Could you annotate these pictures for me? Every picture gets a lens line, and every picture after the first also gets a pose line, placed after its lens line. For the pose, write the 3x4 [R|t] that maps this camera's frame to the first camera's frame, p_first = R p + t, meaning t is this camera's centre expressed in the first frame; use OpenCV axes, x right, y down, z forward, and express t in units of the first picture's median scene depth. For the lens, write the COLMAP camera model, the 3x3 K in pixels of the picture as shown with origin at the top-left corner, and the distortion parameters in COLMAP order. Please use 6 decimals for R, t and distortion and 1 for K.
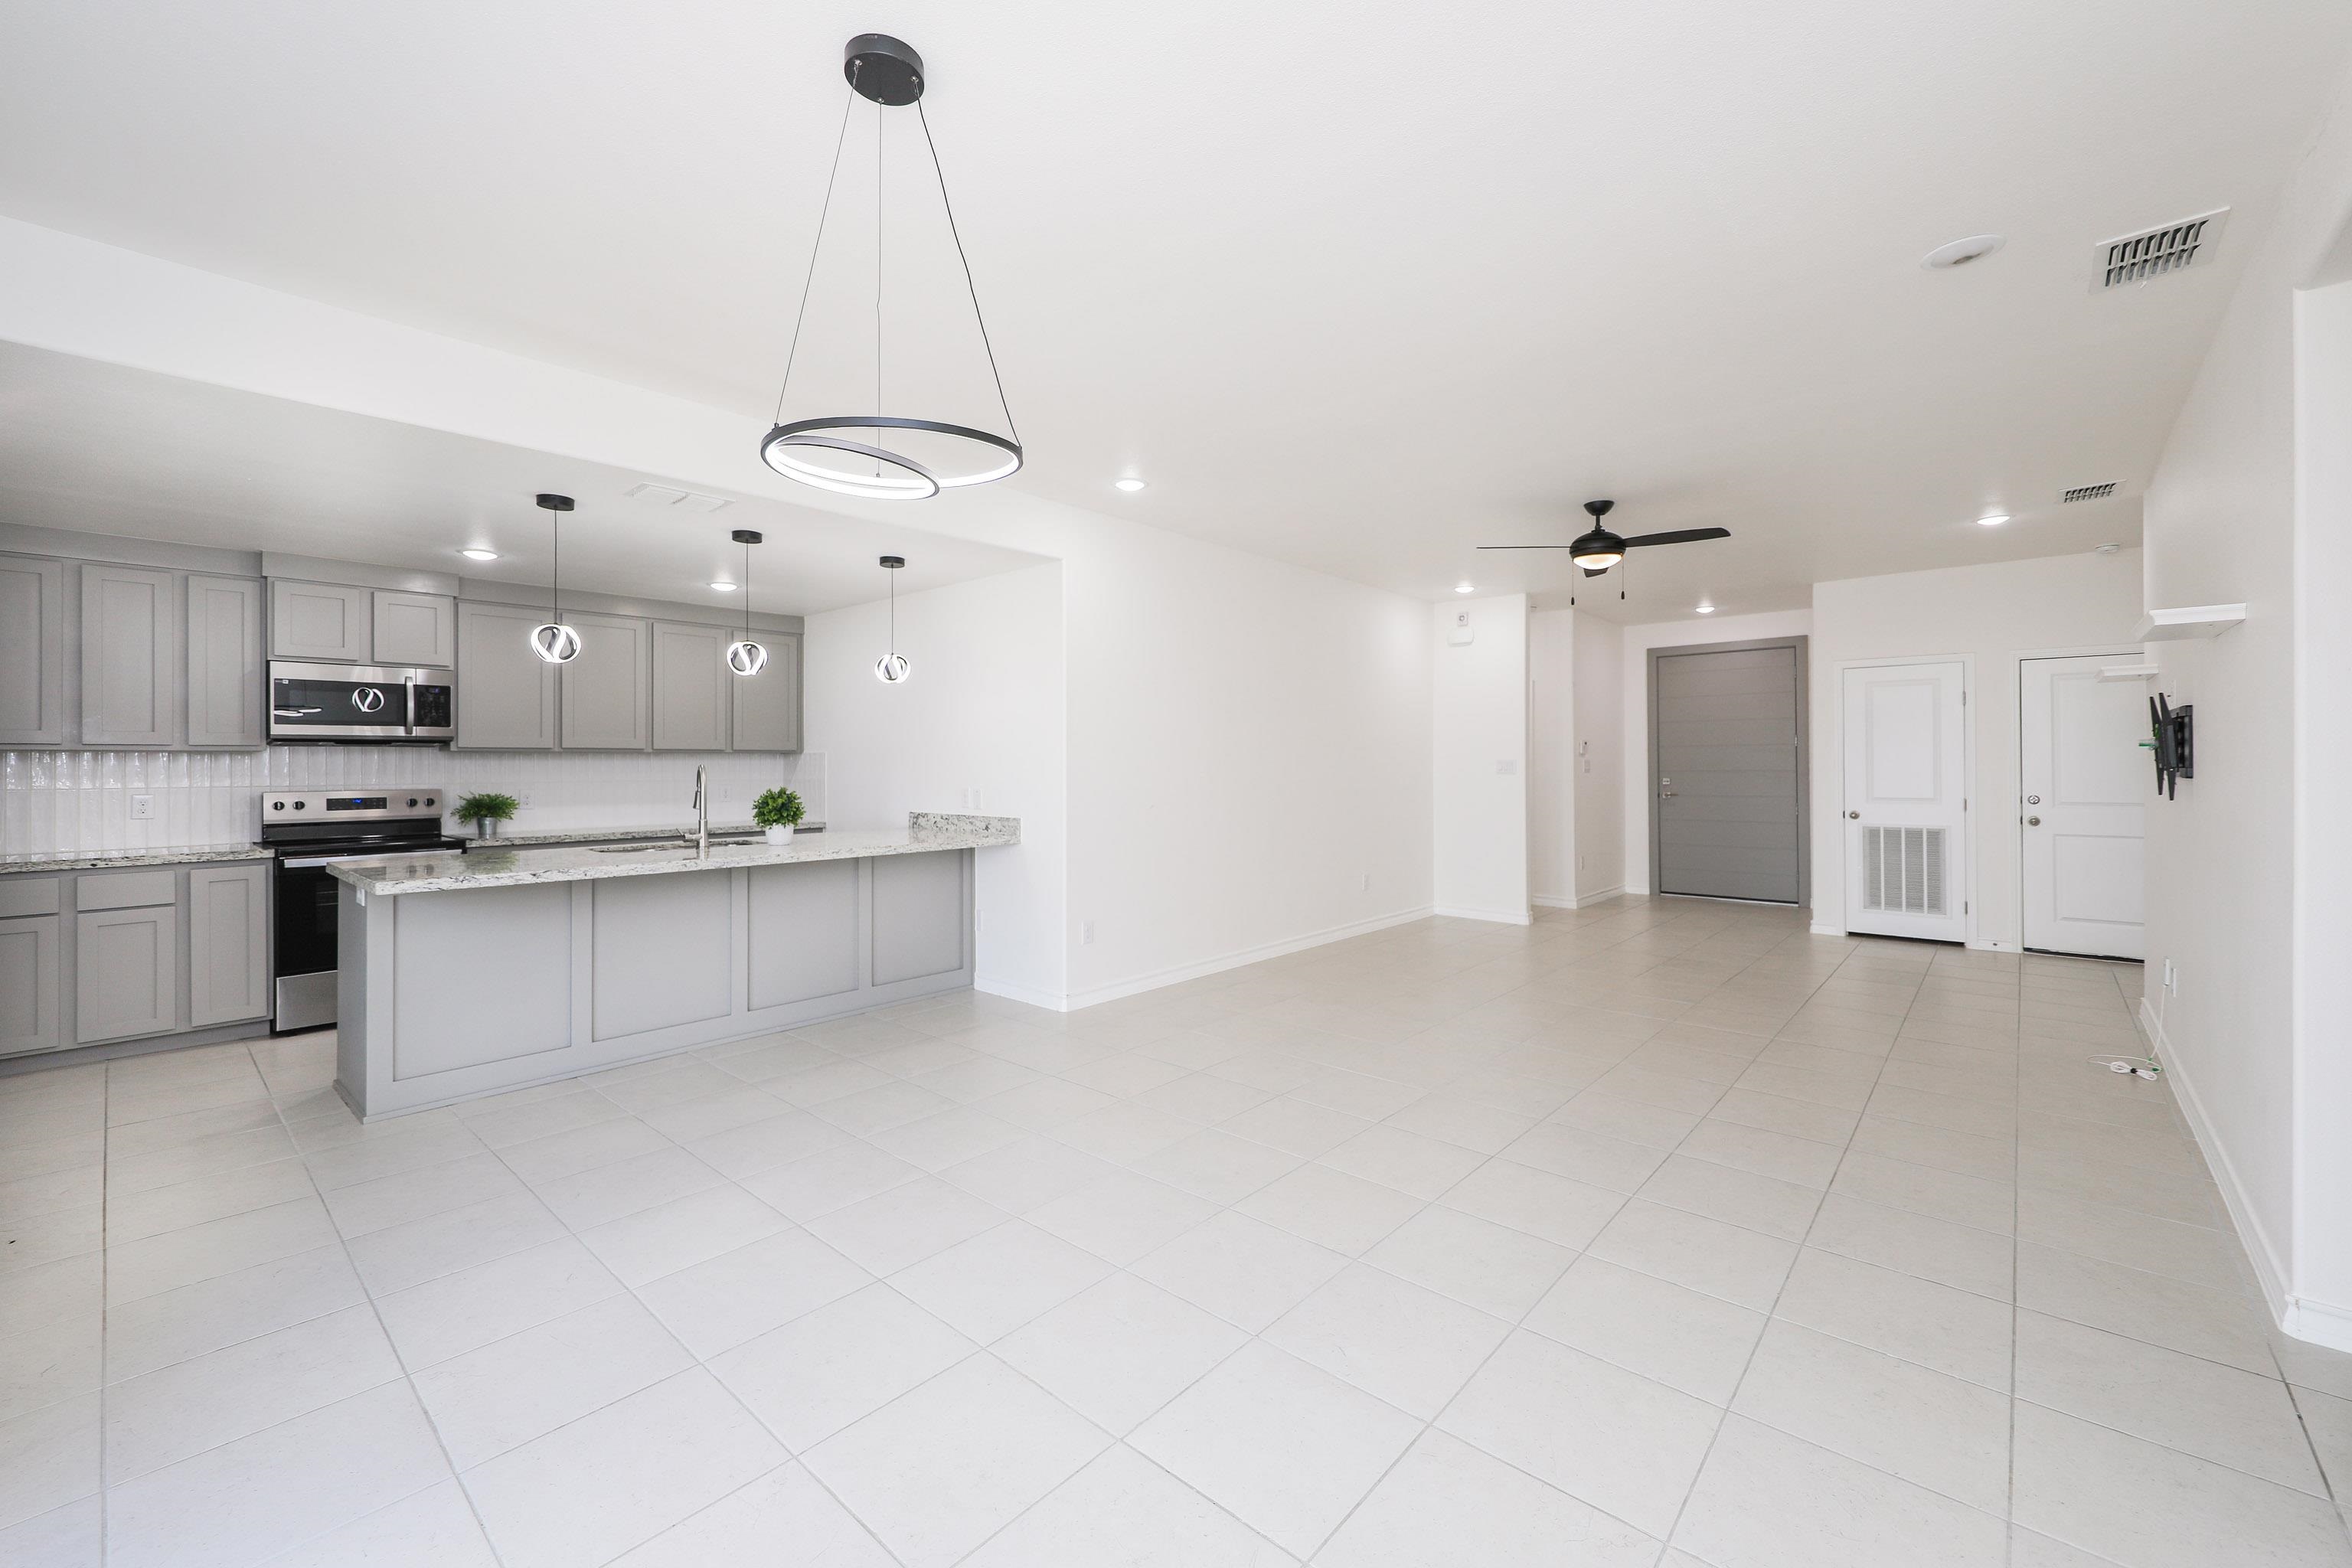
lens RADIAL K [[941.9, 0, 1187.3], [0, 941.9, 742.7], [0, 0, 1]] dist [-0.000694, -0.000446]
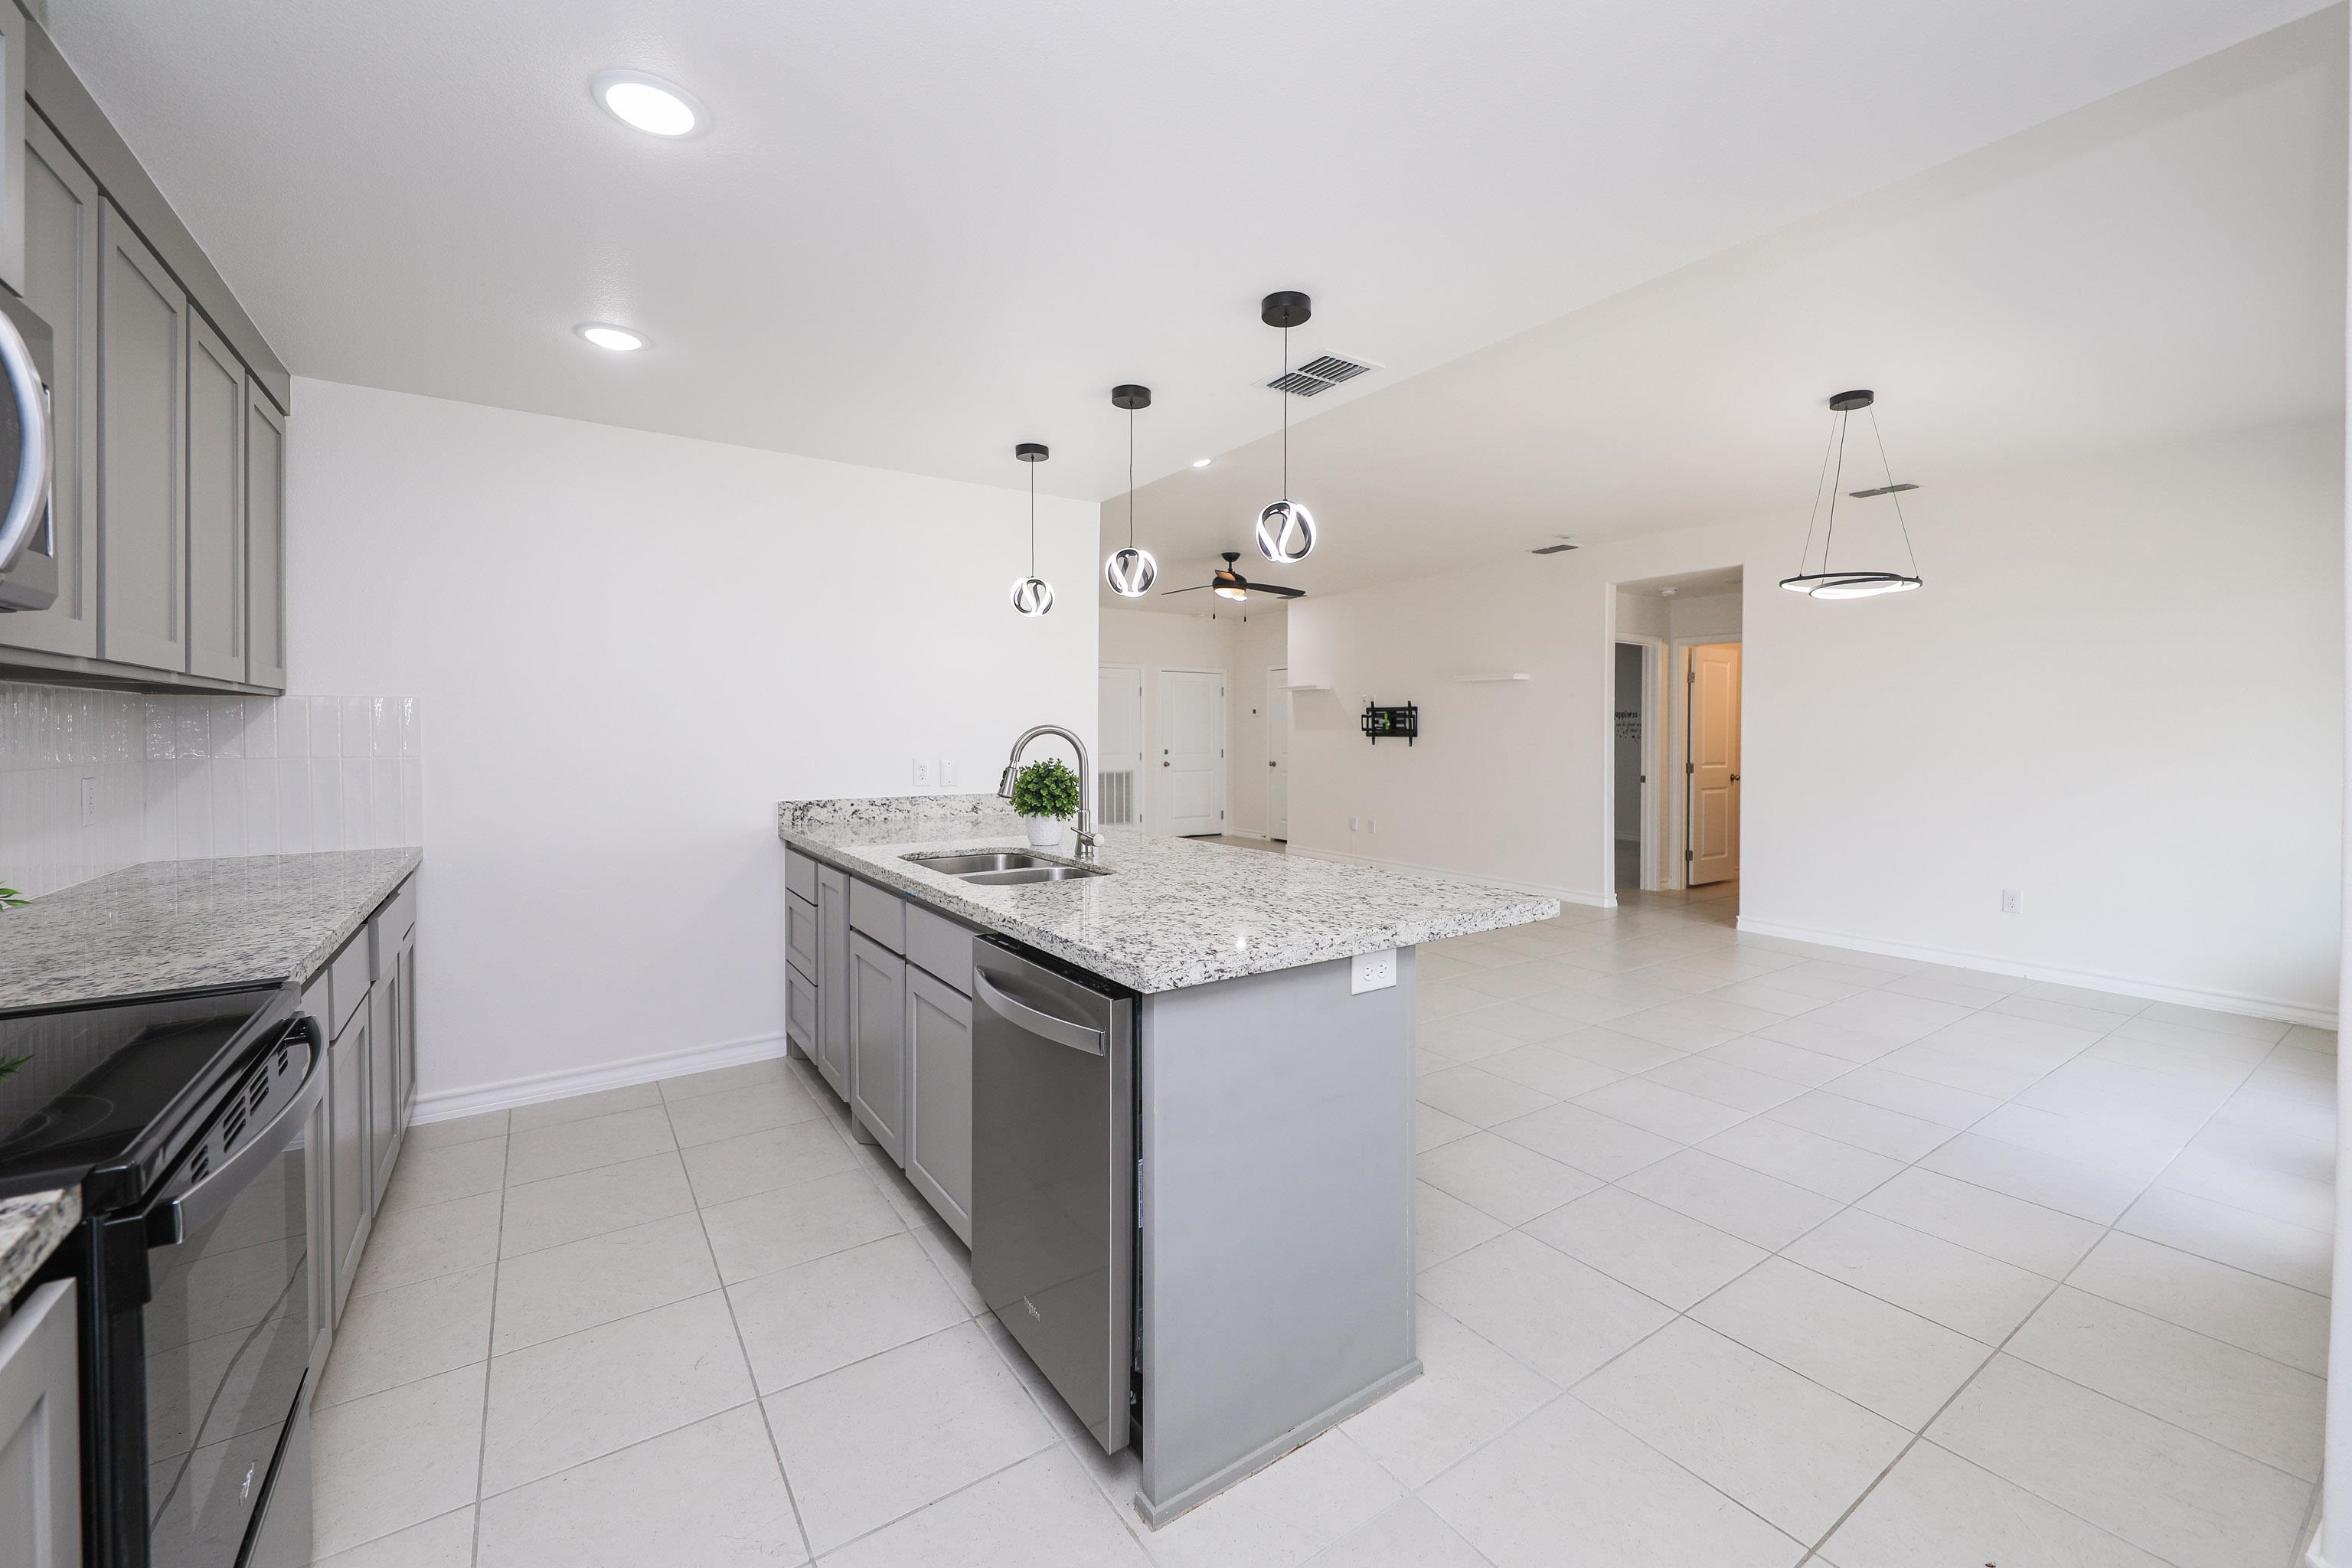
lens RADIAL K [[941.9, 0, 1187.3], [0, 941.9, 742.7], [0, 0, 1]] dist [-0.000694, -0.000446]
pose [[0.239269, -0.008863, 0.970913, -0.742267], [-0.021860, 0.999656, 0.014513, 0.016333], [-0.970707, -0.024697, 0.238993, 0.515196]]
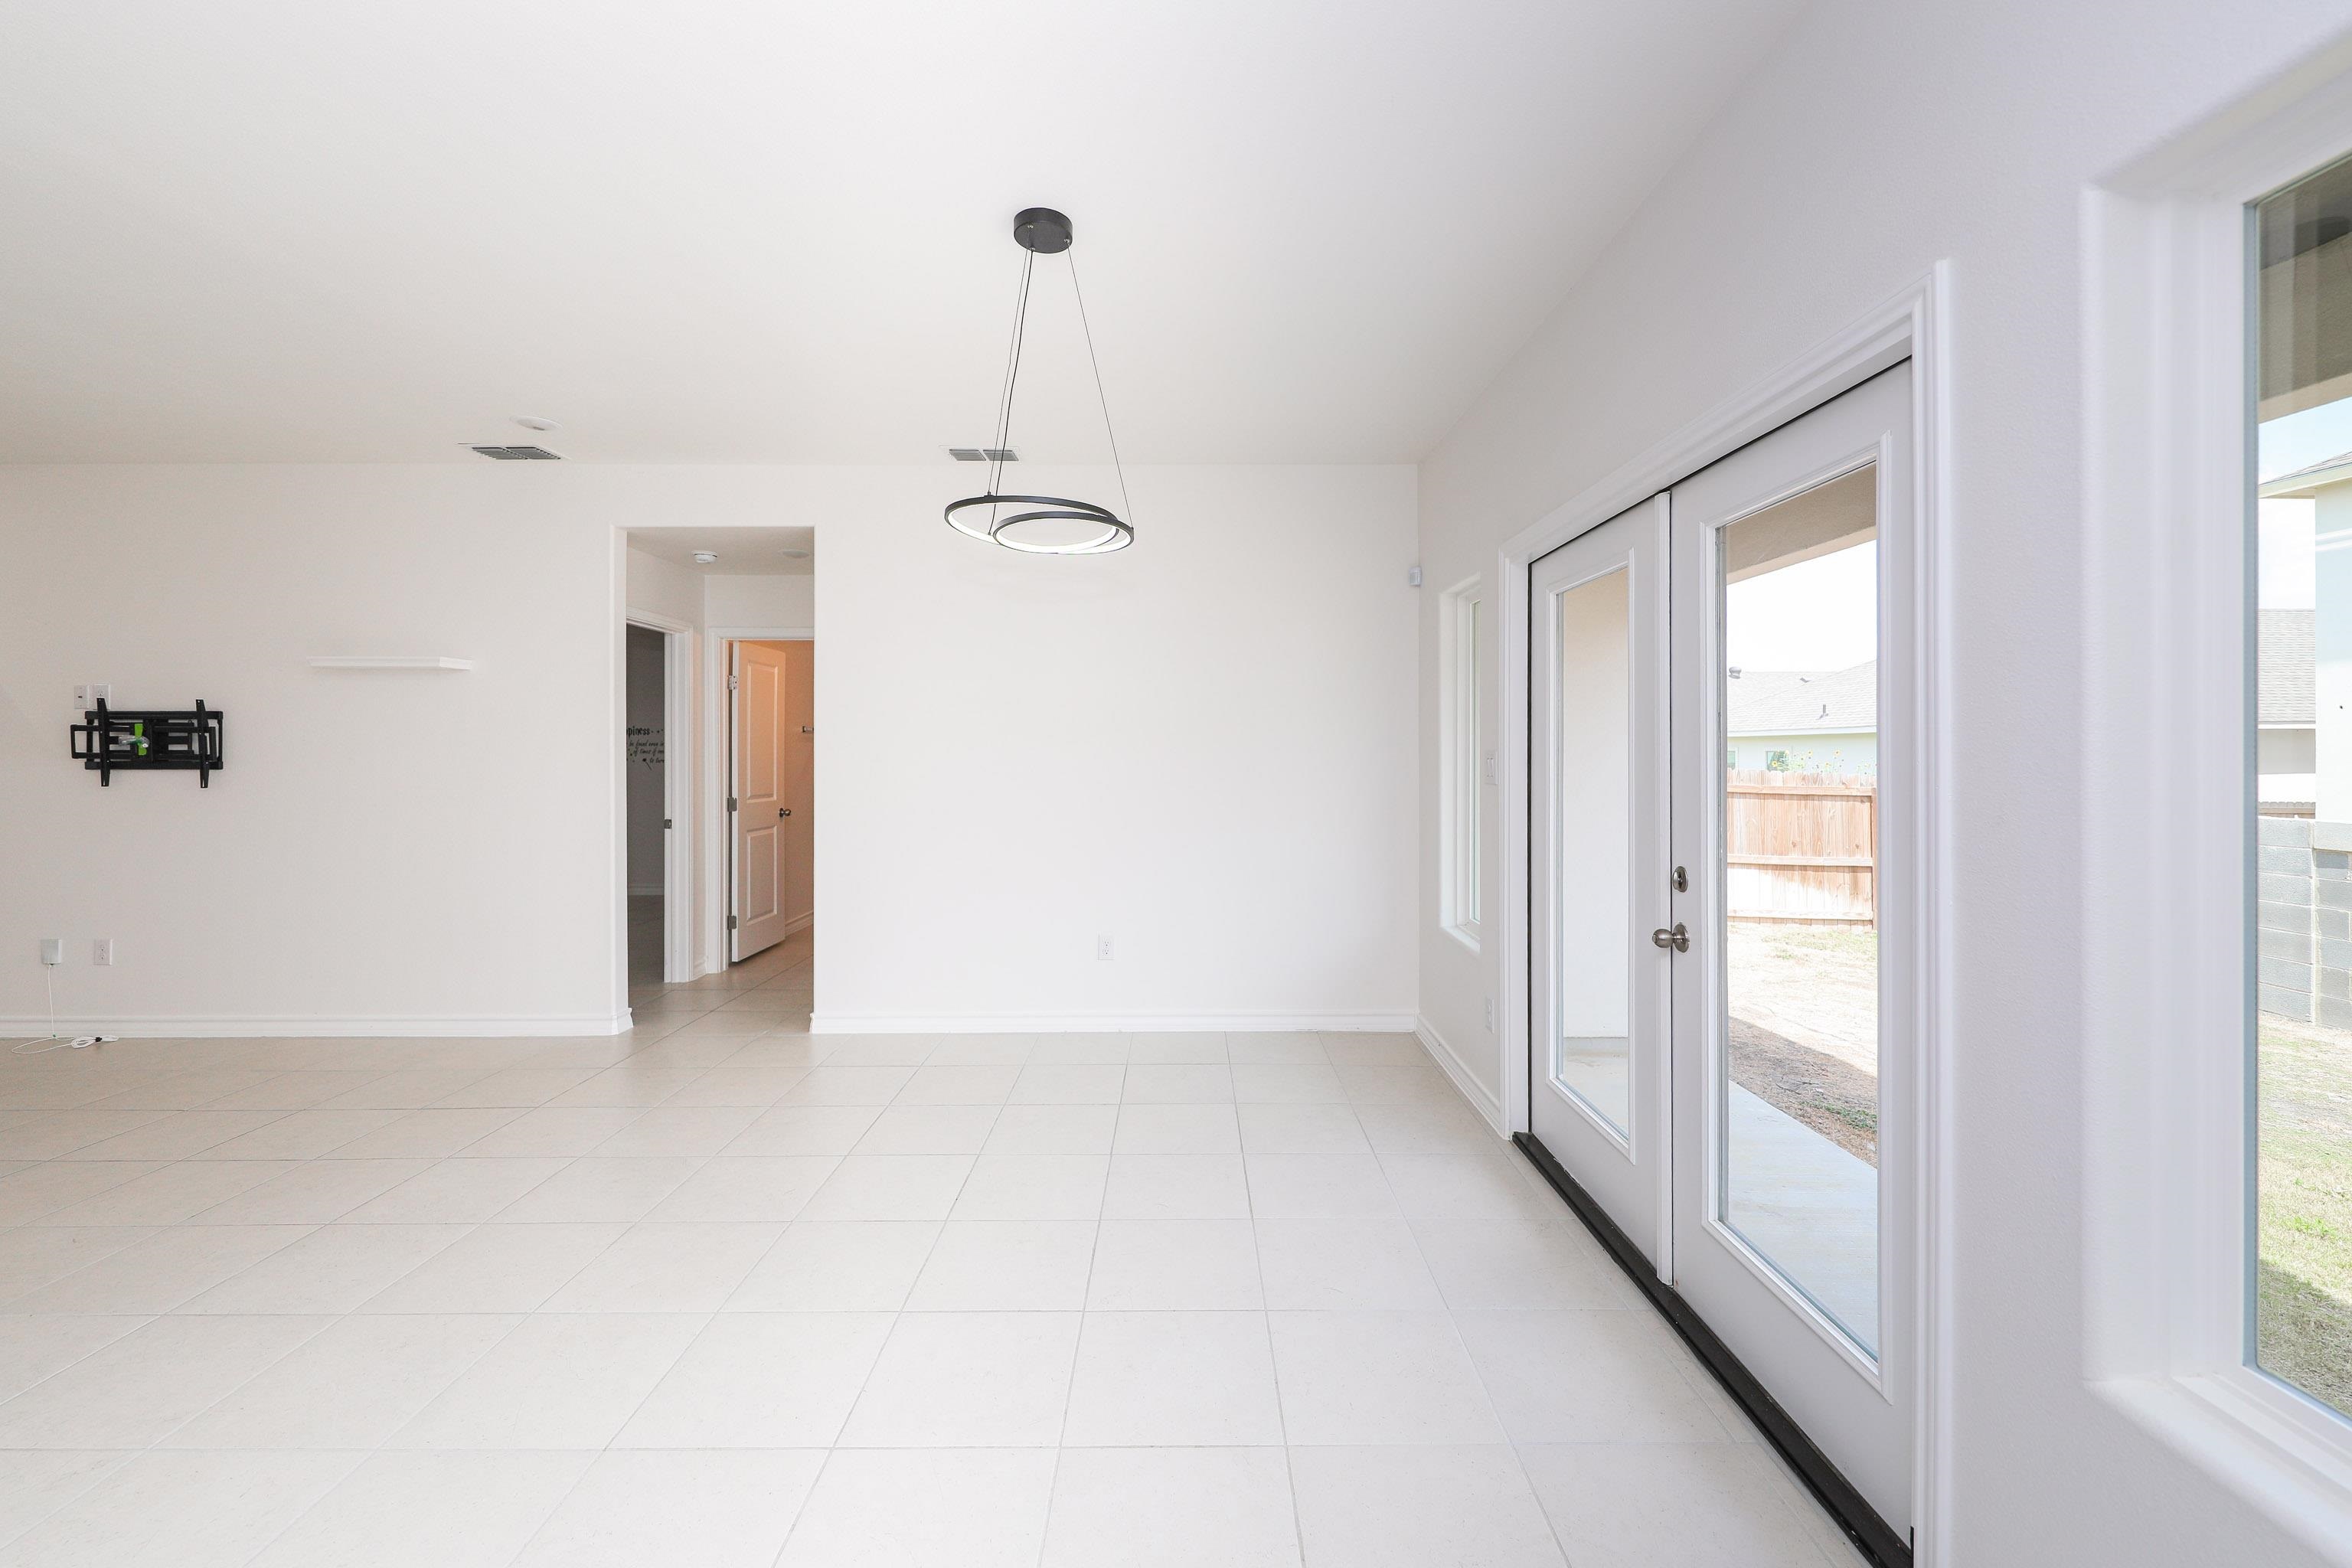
lens RADIAL K [[941.9, 0, 1187.3], [0, 941.9, 742.7], [0, 0, 1]] dist [-0.000694, -0.000446]
pose [[-0.667944, 0.009286, 0.744153, -0.381800], [-0.010801, 0.999696, -0.022170, 0.008936], [-0.744133, -0.022846, -0.667641, 0.455905]]
